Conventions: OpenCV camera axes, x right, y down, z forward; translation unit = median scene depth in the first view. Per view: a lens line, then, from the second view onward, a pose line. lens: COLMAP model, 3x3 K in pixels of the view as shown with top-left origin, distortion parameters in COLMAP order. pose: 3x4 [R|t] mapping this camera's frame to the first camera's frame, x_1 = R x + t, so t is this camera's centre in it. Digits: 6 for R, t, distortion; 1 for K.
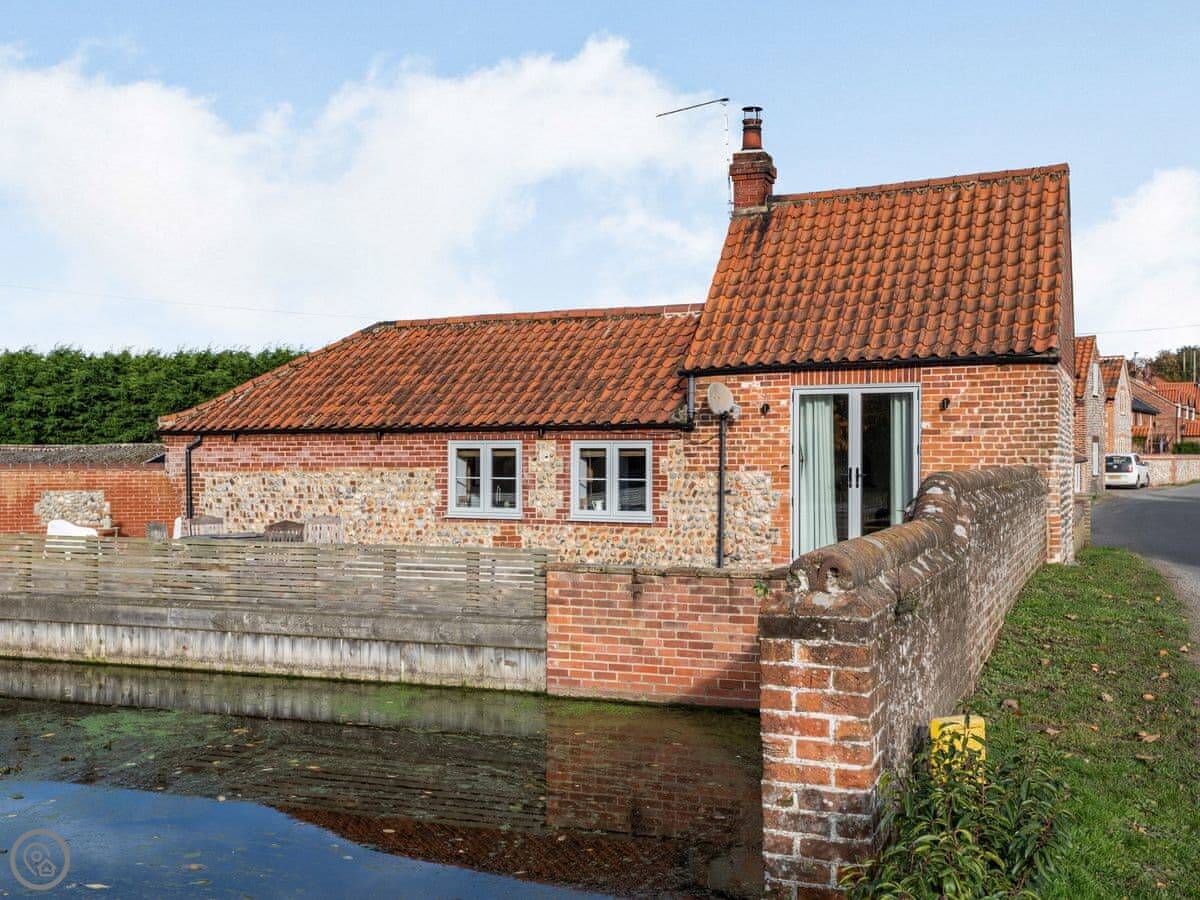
lens RADIAL K [[1304.4, 0, 631.2], [0, 1304.4, 448.7], [0, 0, 1]] dist [0.022751, -0.004117]
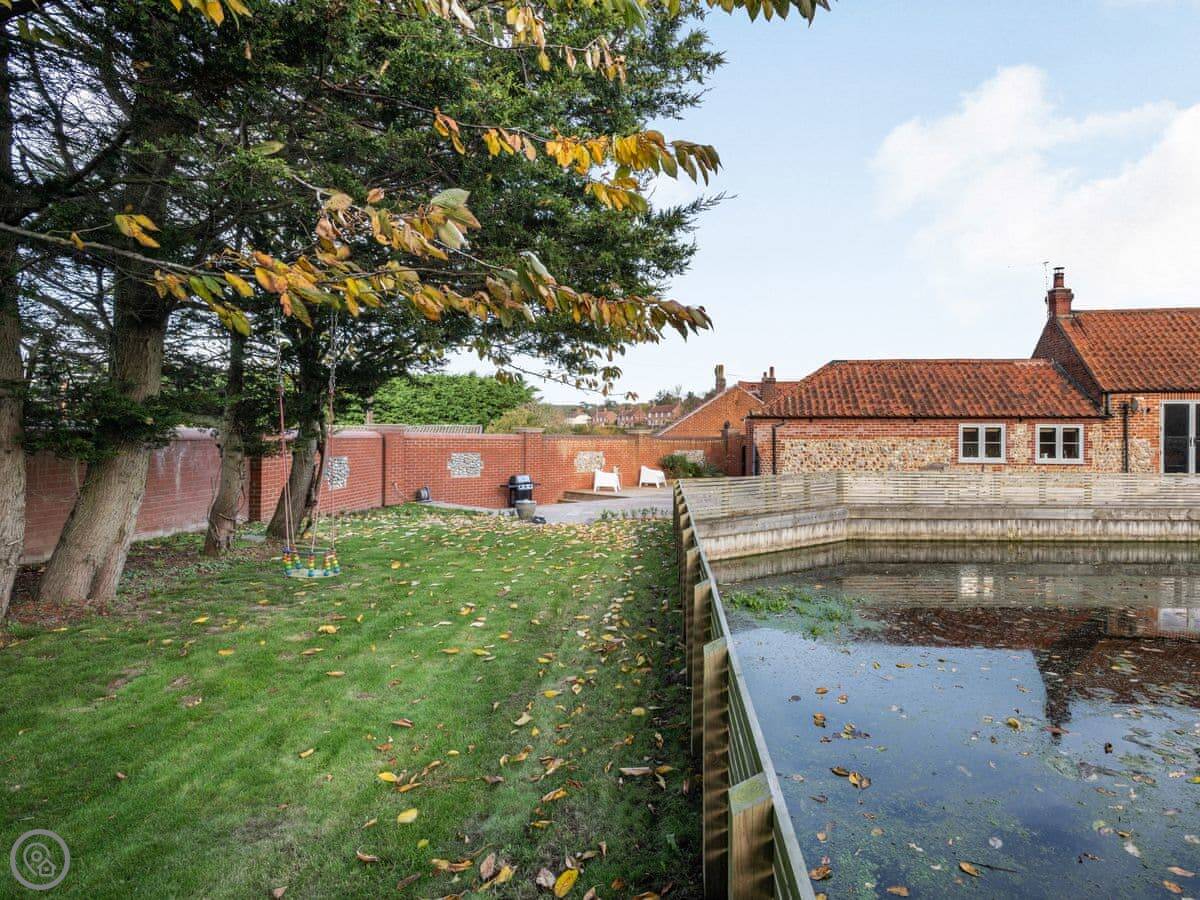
lens RADIAL K [[667.2, 0, 672.0], [0, 667.2, 434.7], [0, 0, 1]] dist [0.003878, 0.000839]
pose [[0.930655, 0.006362, 0.365843, -0.995394], [-0.006968, 0.999976, 0.000336, 0.014793], [-0.365832, -0.002862, 0.930677, 0.251003]]
